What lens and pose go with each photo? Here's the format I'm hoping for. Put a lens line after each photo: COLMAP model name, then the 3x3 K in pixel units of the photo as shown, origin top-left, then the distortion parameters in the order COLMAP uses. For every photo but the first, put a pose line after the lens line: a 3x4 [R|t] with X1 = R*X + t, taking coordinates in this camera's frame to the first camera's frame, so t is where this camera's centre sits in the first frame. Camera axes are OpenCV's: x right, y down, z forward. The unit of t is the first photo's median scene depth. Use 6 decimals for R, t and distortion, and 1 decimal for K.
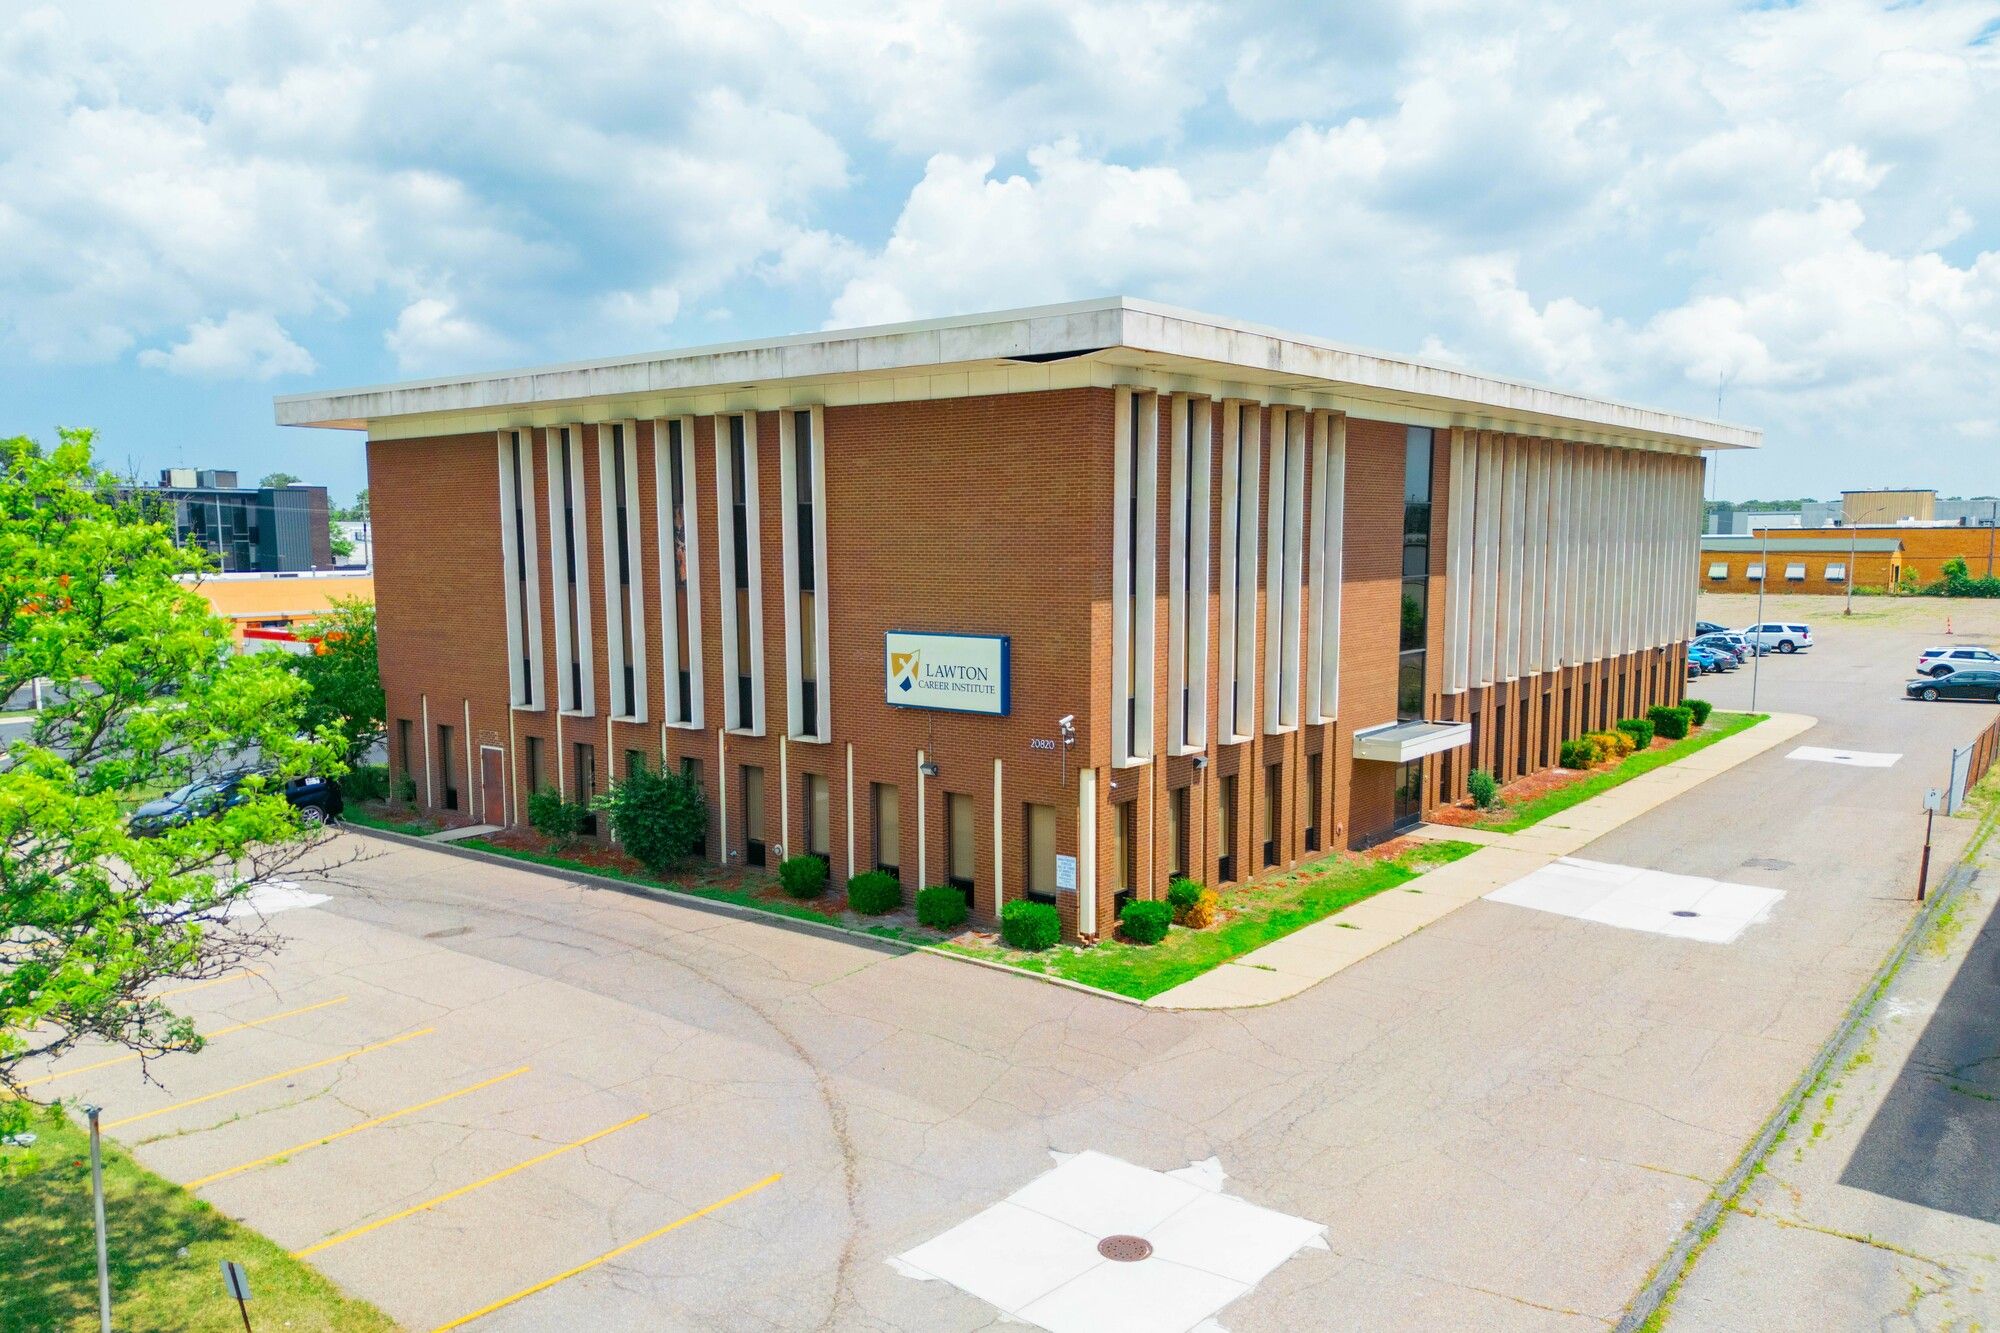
lens RADIAL K [[1473.8, 0, 1094.6], [0, 1473.8, 778.3], [0, 0, 1]] dist [0.039068, -0.003843]
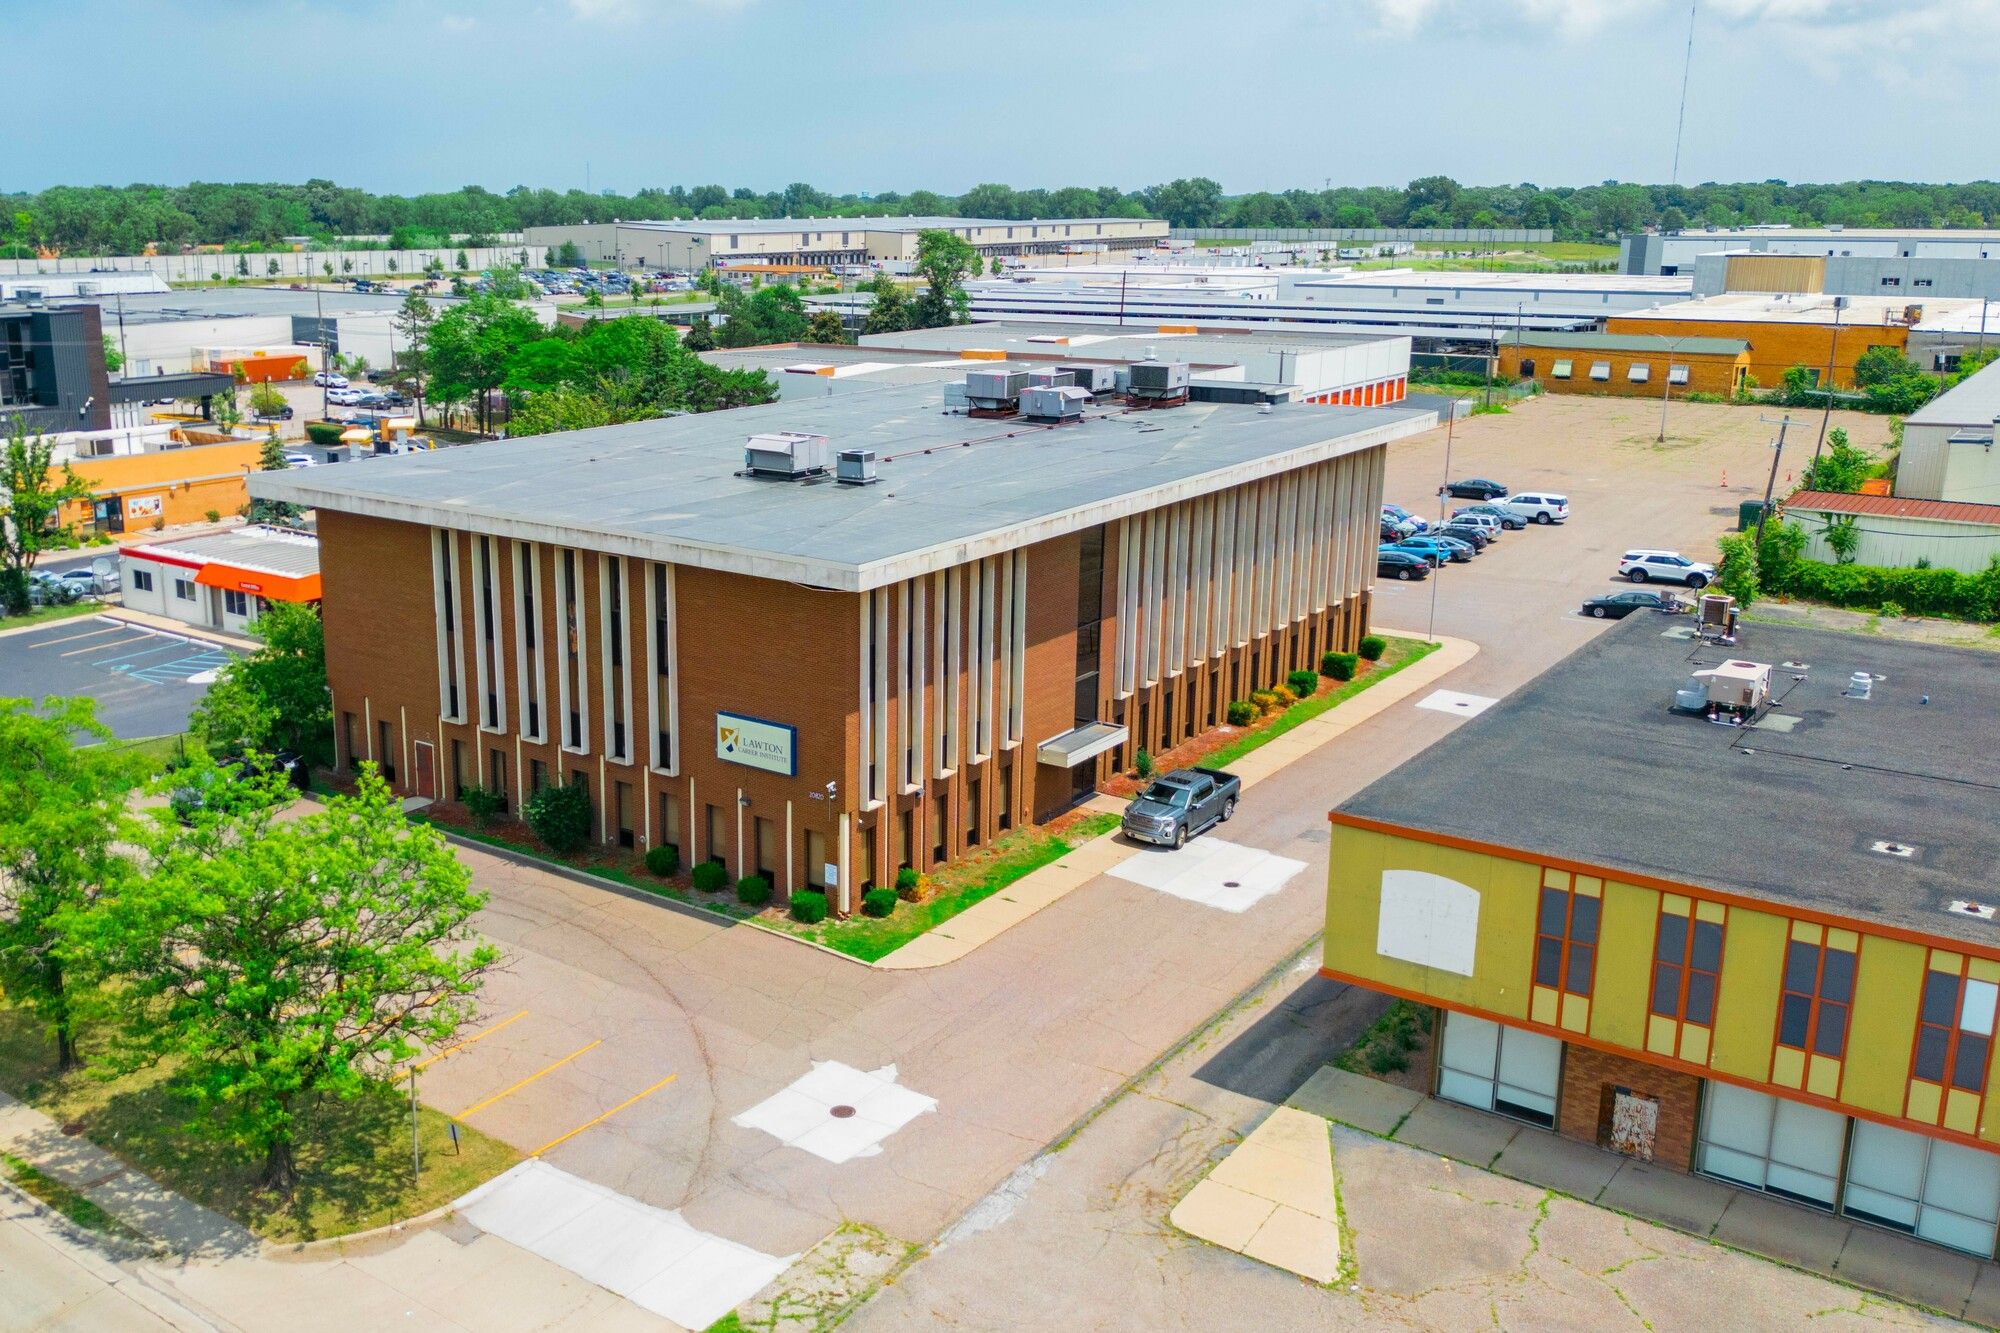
lens RADIAL K [[1746.5, 0, 1000.0], [0, 1746.5, 666.5], [0, 0, 1]] dist [0.105980, -0.134154]
pose [[0.998982, 0.006280, 0.044672, 0.075103], [-0.010284, 0.995890, 0.089981, -0.321427], [-0.043923, -0.090349, 0.994941, -0.858860]]
